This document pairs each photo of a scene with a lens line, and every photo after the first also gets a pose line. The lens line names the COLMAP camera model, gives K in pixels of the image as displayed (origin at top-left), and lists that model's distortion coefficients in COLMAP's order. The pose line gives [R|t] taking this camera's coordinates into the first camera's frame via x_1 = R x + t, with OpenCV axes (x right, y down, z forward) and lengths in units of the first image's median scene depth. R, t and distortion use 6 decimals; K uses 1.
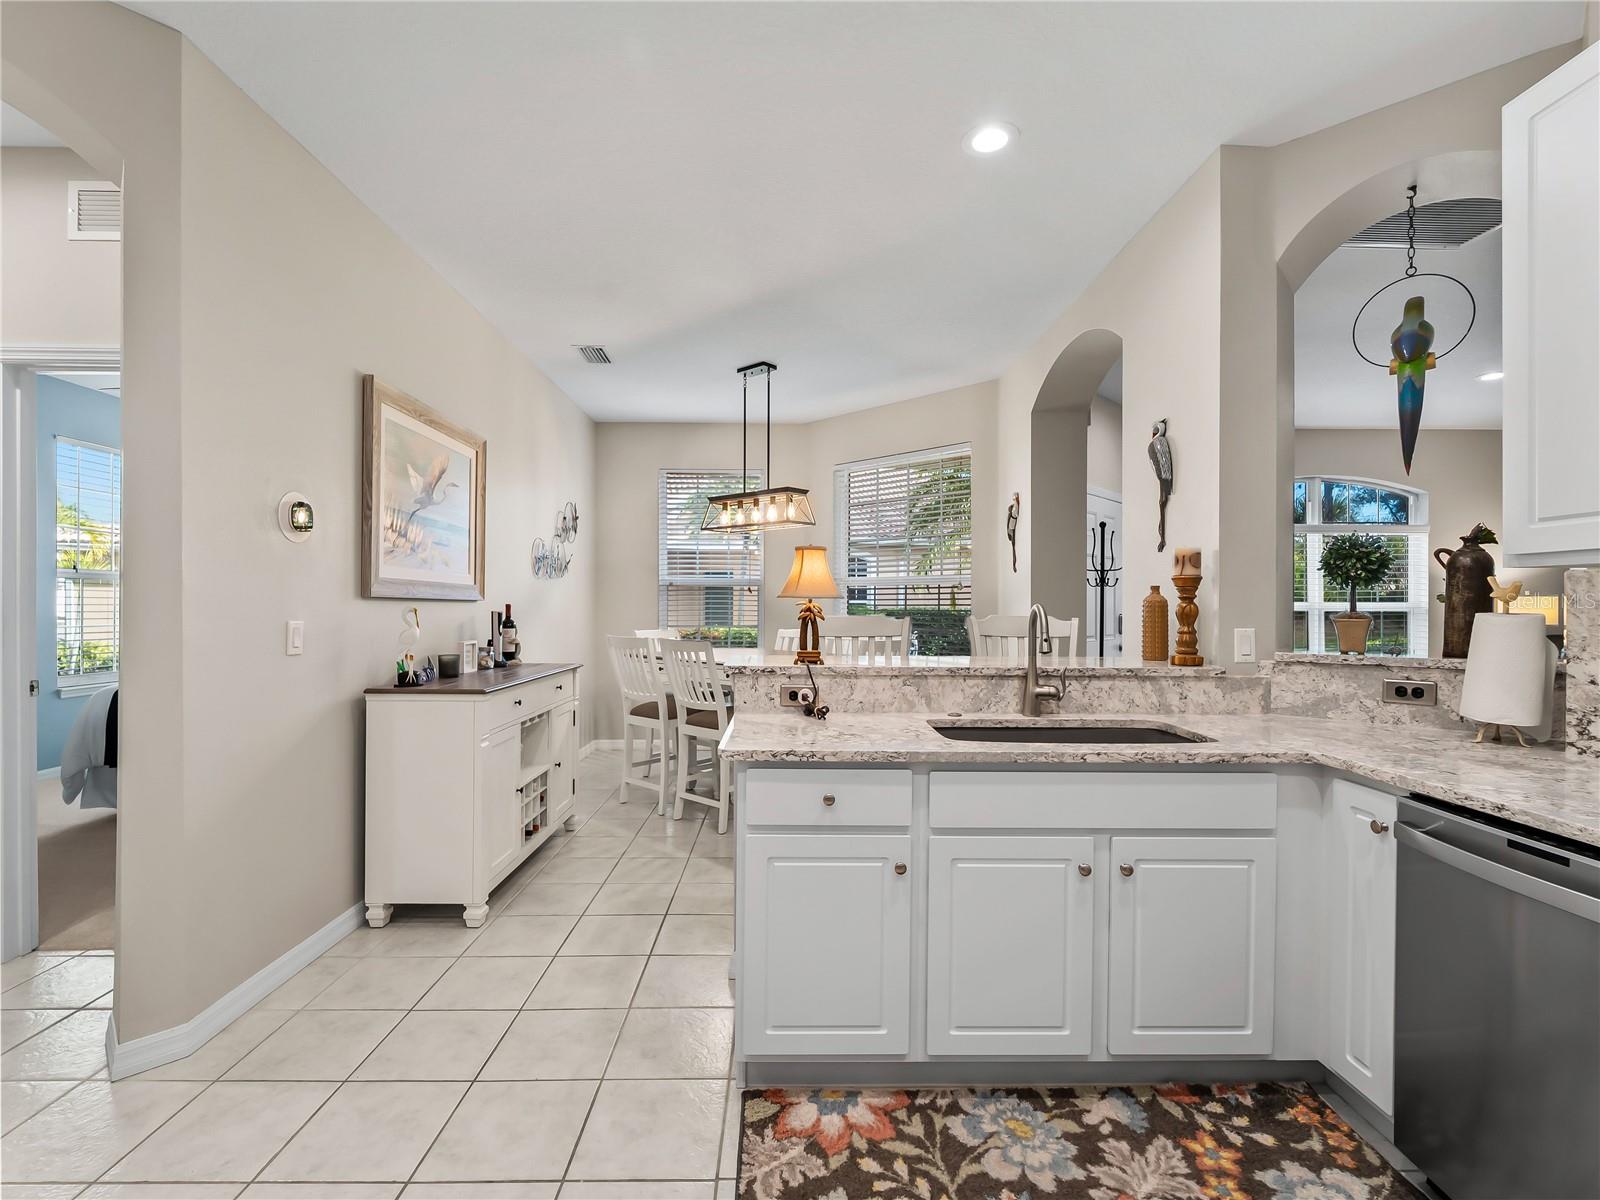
lens RADIAL K [[729.4, 0, 801.4], [0, 729.4, 605.8], [0, 0, 1]] dist [0.000552, -0.000704]
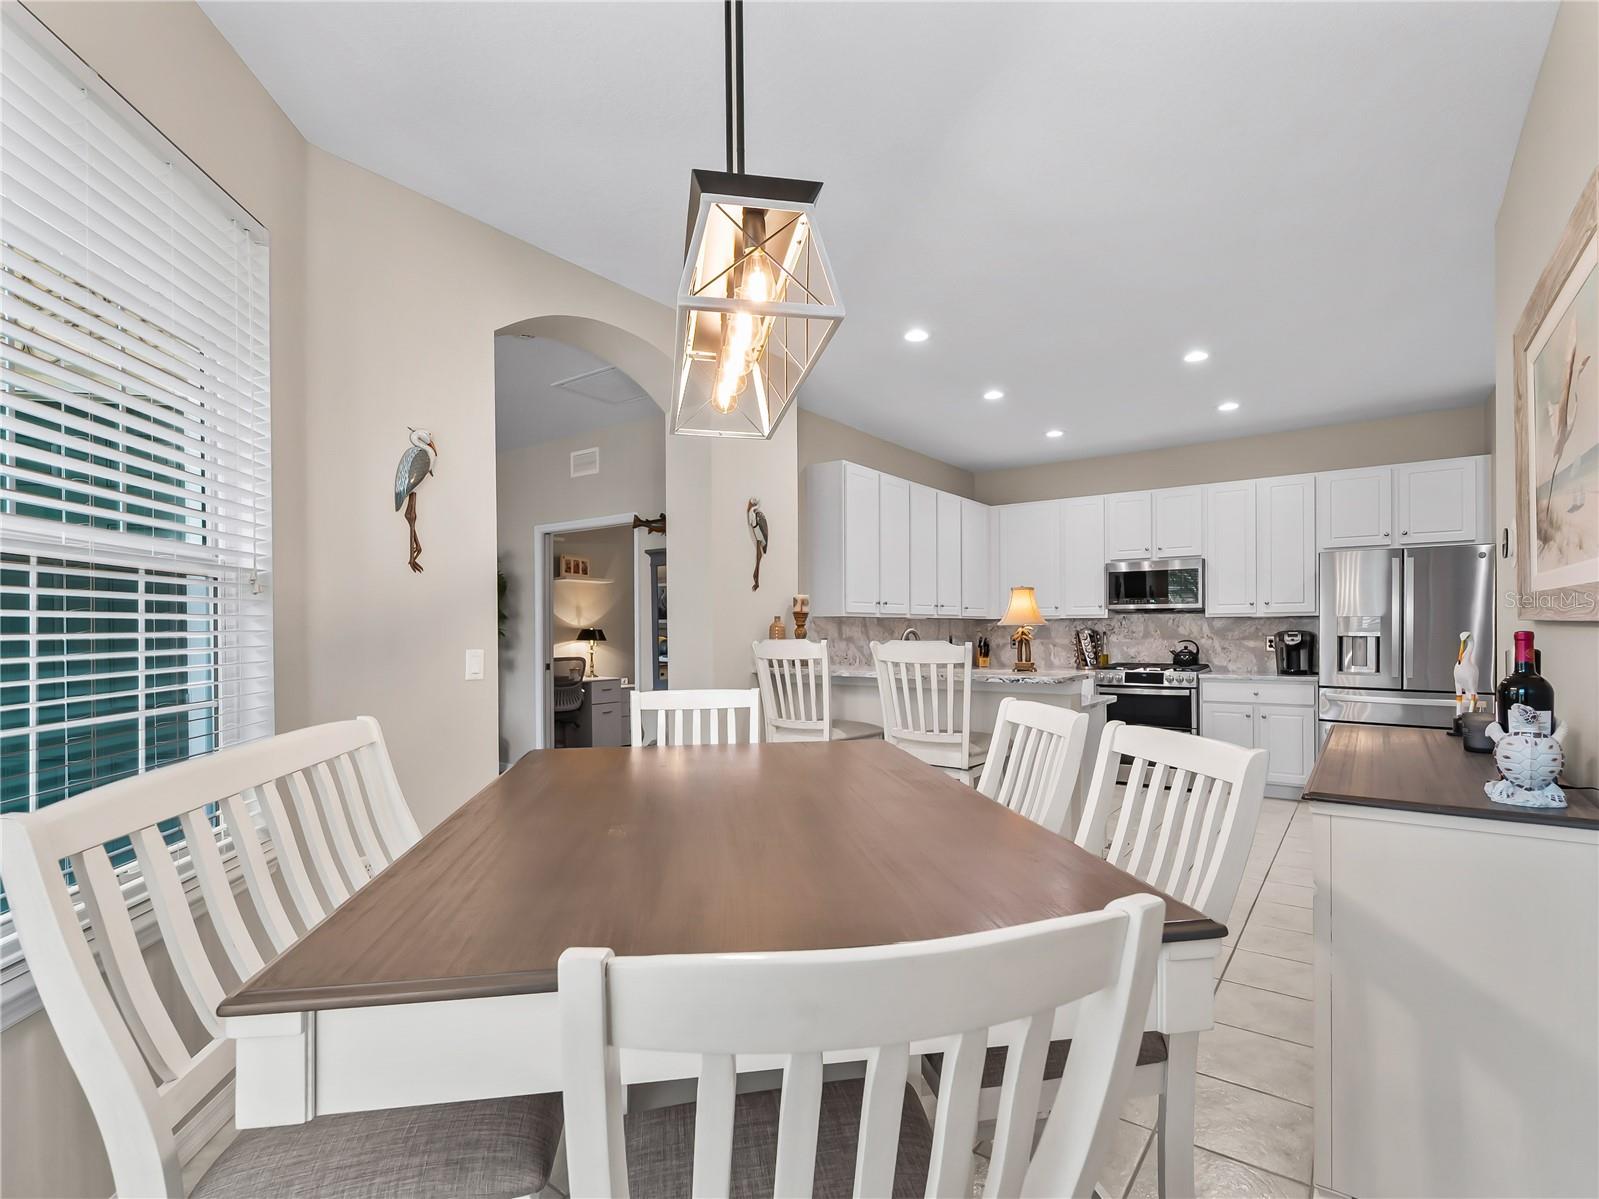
lens RADIAL K [[746.9, 0, 803.6], [0, 746.9, 624.9], [0, 0, 1]] dist [0.010755, -0.000330]
pose [[-0.784843, 0.004079, 0.619681, -0.573884], [0.002727, 0.999991, -0.003128, -0.006529], [-0.619689, -0.000765, -0.784847, 2.528523]]
